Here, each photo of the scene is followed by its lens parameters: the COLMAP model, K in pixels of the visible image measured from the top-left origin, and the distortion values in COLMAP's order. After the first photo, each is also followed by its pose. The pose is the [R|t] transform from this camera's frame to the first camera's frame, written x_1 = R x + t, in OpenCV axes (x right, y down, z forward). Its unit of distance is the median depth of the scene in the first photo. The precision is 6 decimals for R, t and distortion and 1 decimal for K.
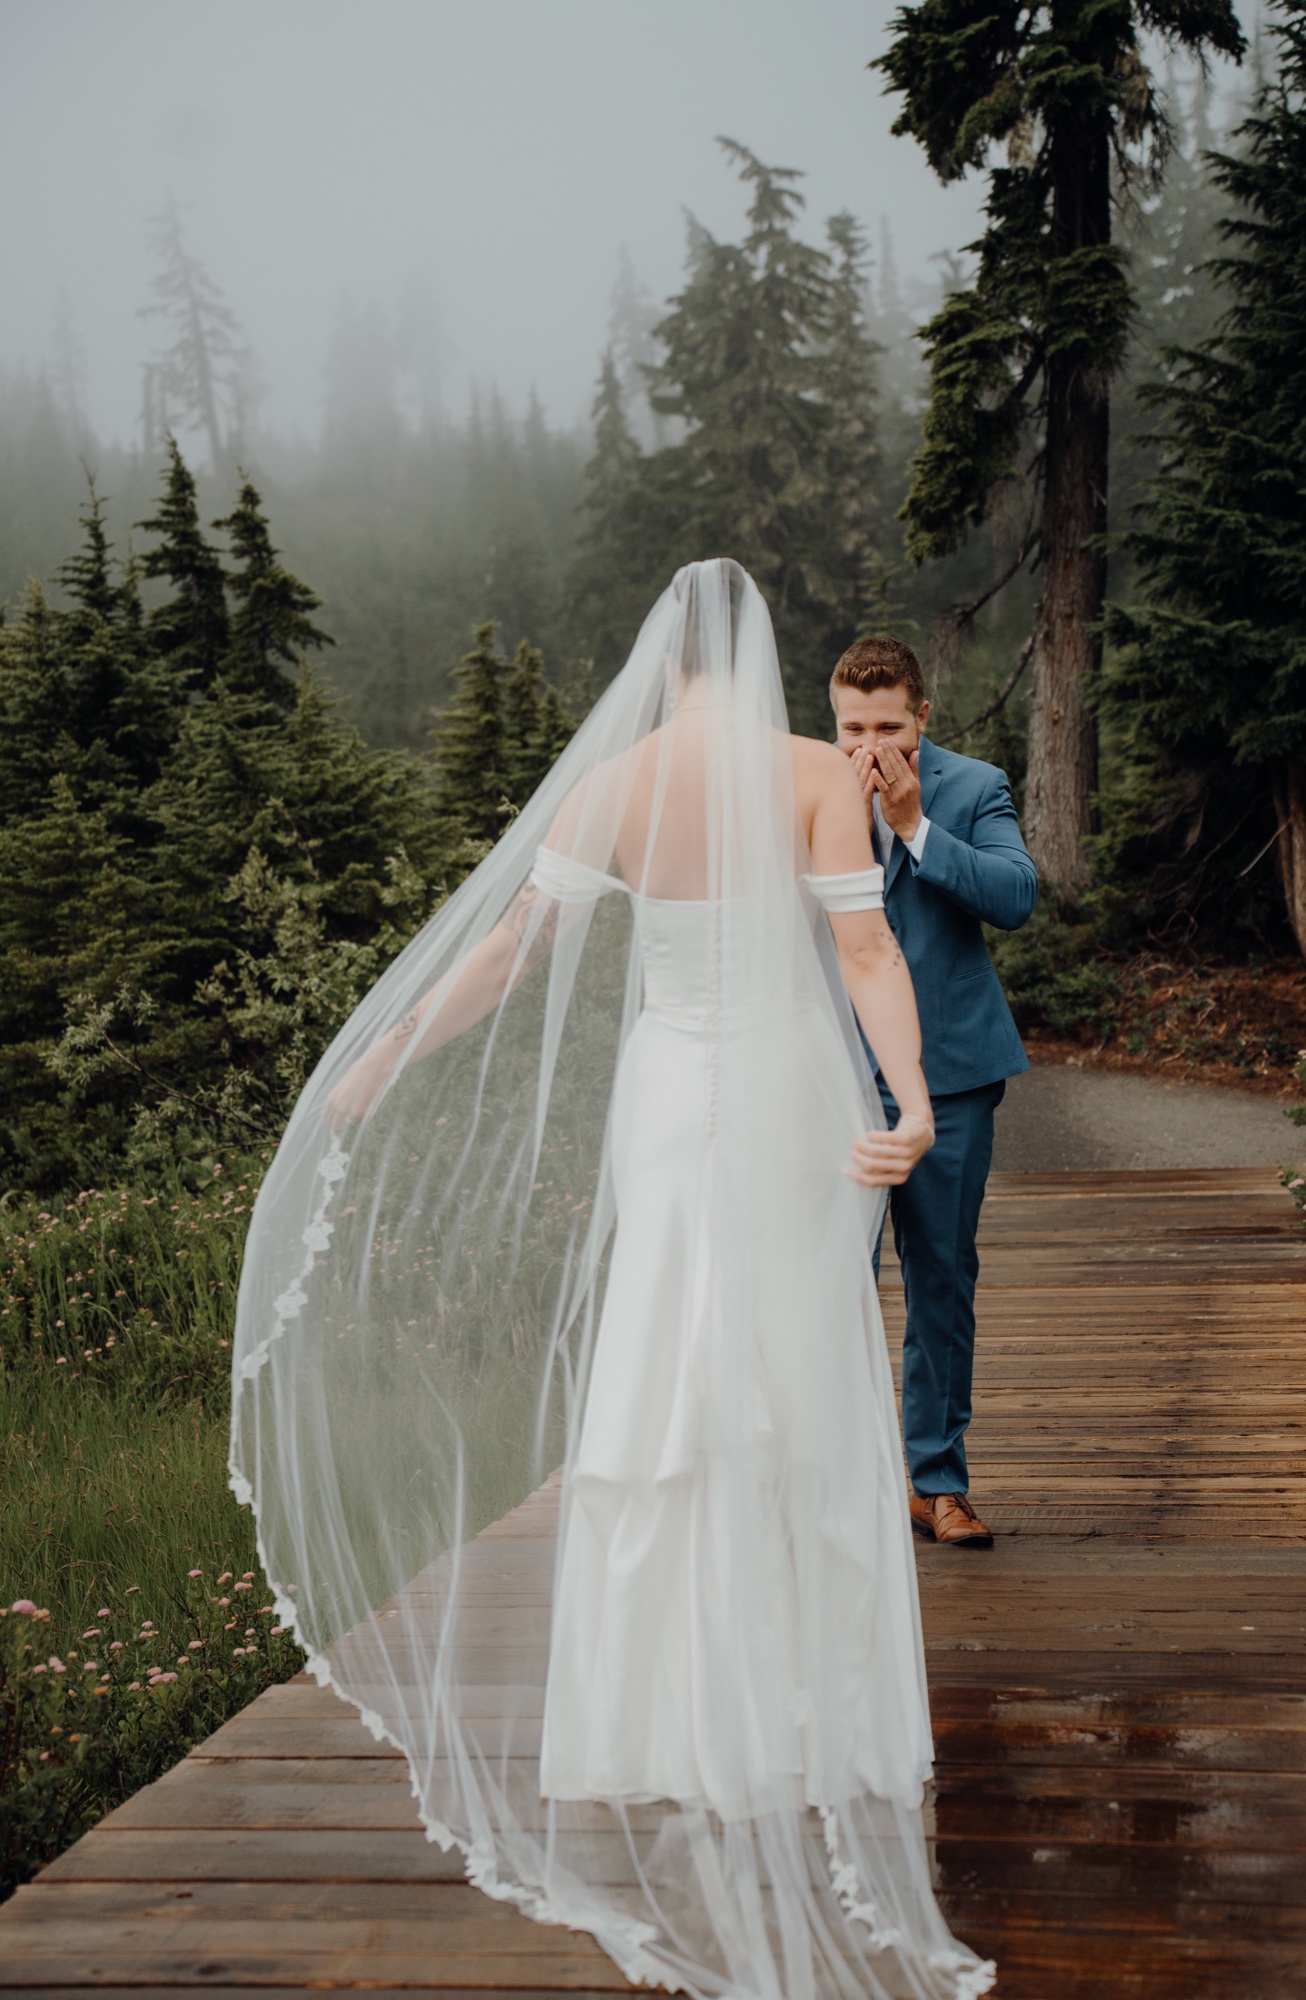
lens RADIAL K [[2990.2, 0, 658.6], [0, 2990.2, 968.4], [0, 0, 1]] dist [0.329497, 0.059282]
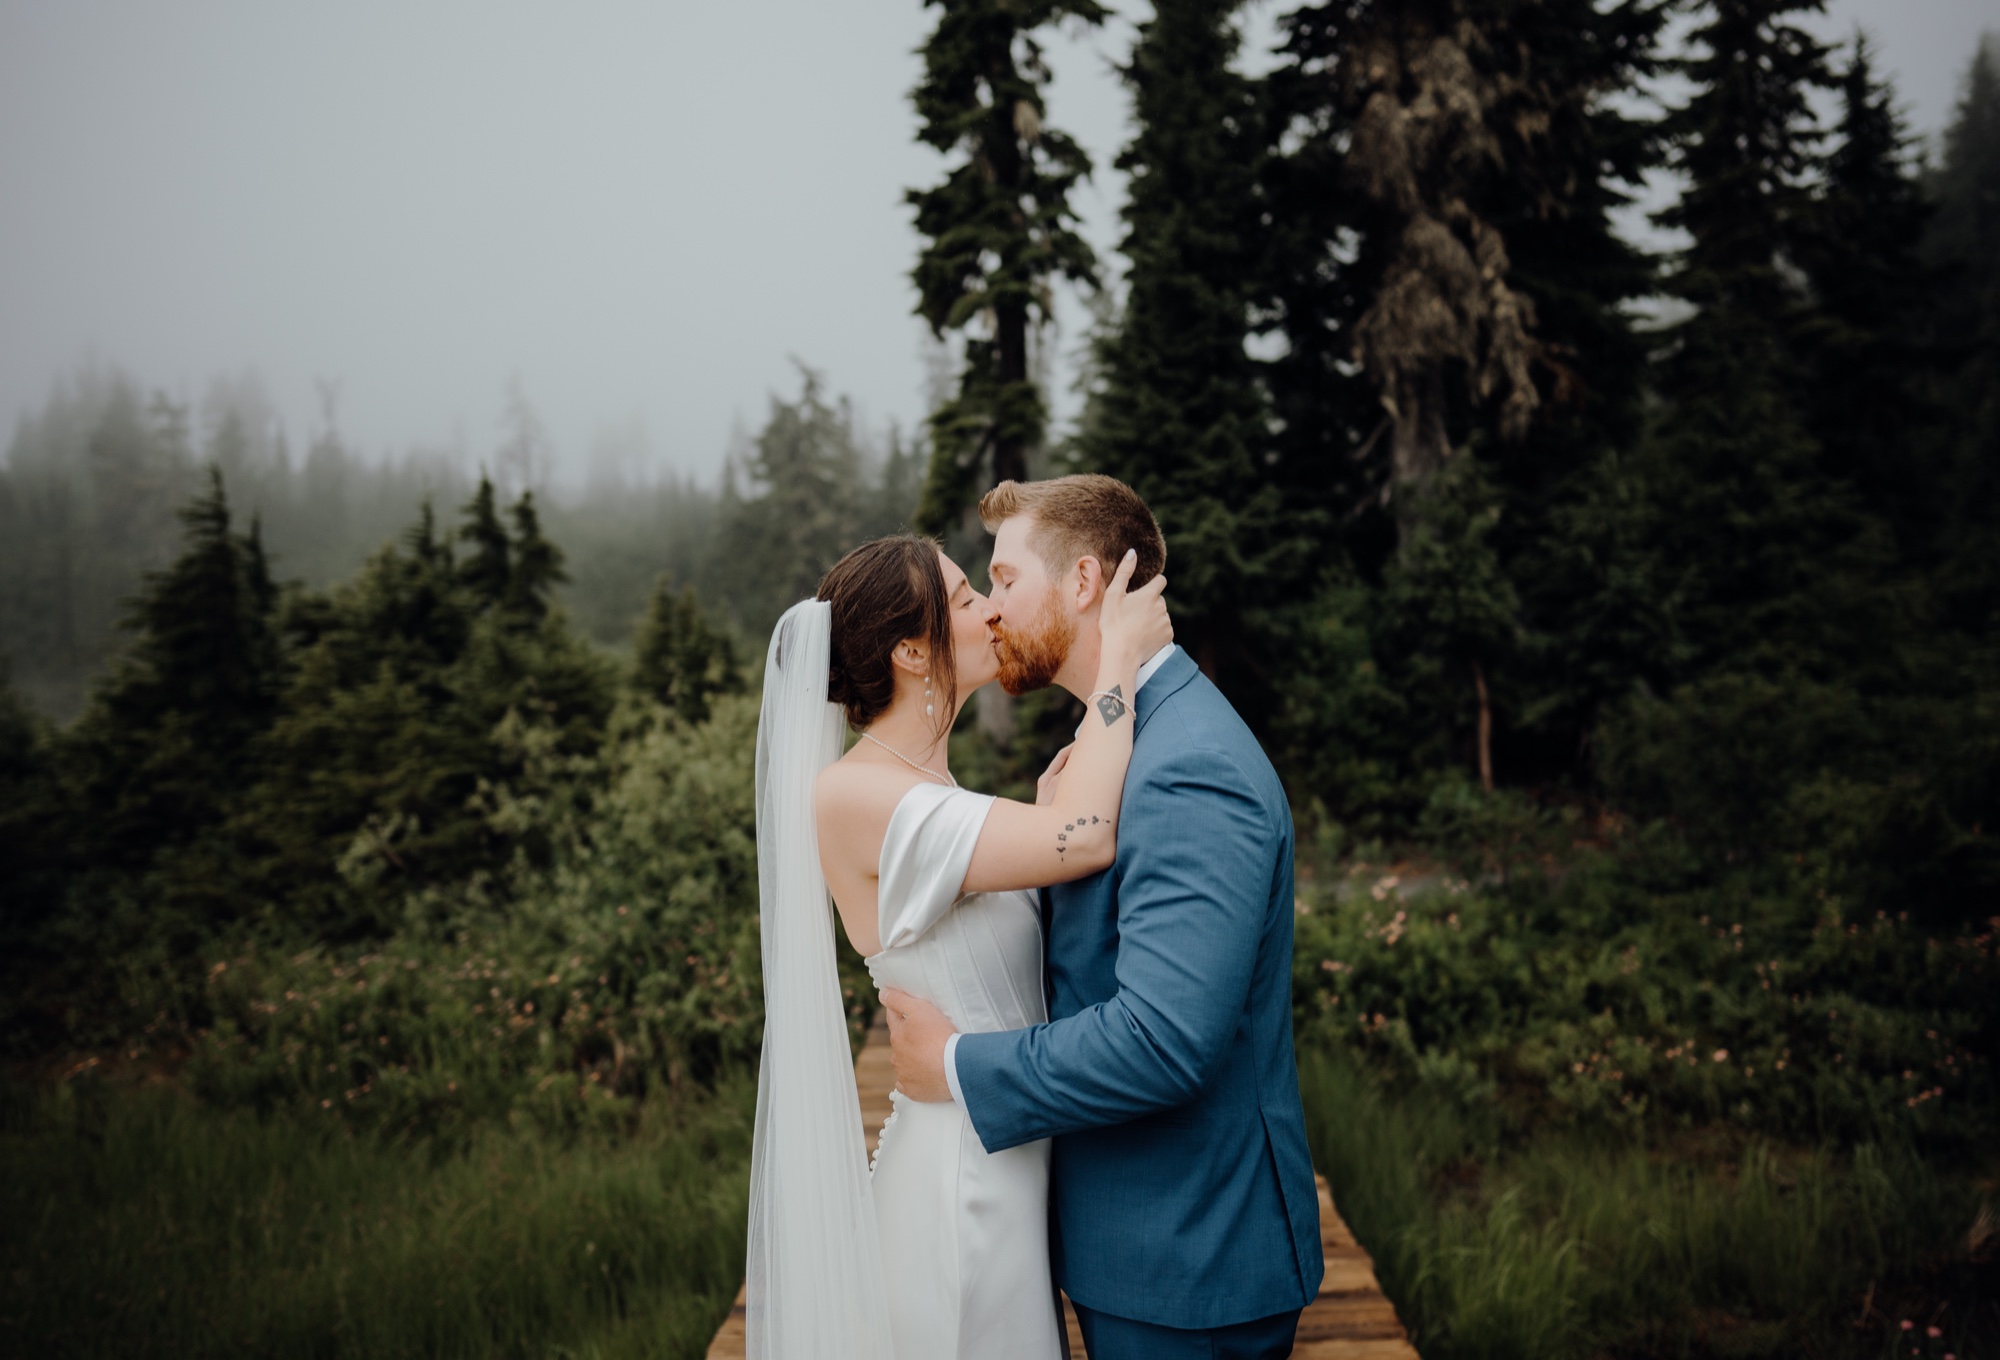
lens RADIAL K [[1375.1, 0, 992.7], [0, 1375.1, 655.9], [0, 0, 1]] dist [-0.039706, 0.096477]
pose [[0.983319, 0.030290, 0.179349, -0.013931], [-0.018780, 0.997674, -0.065532, -0.022014], [-0.180917, 0.061070, 0.981600, 0.218176]]
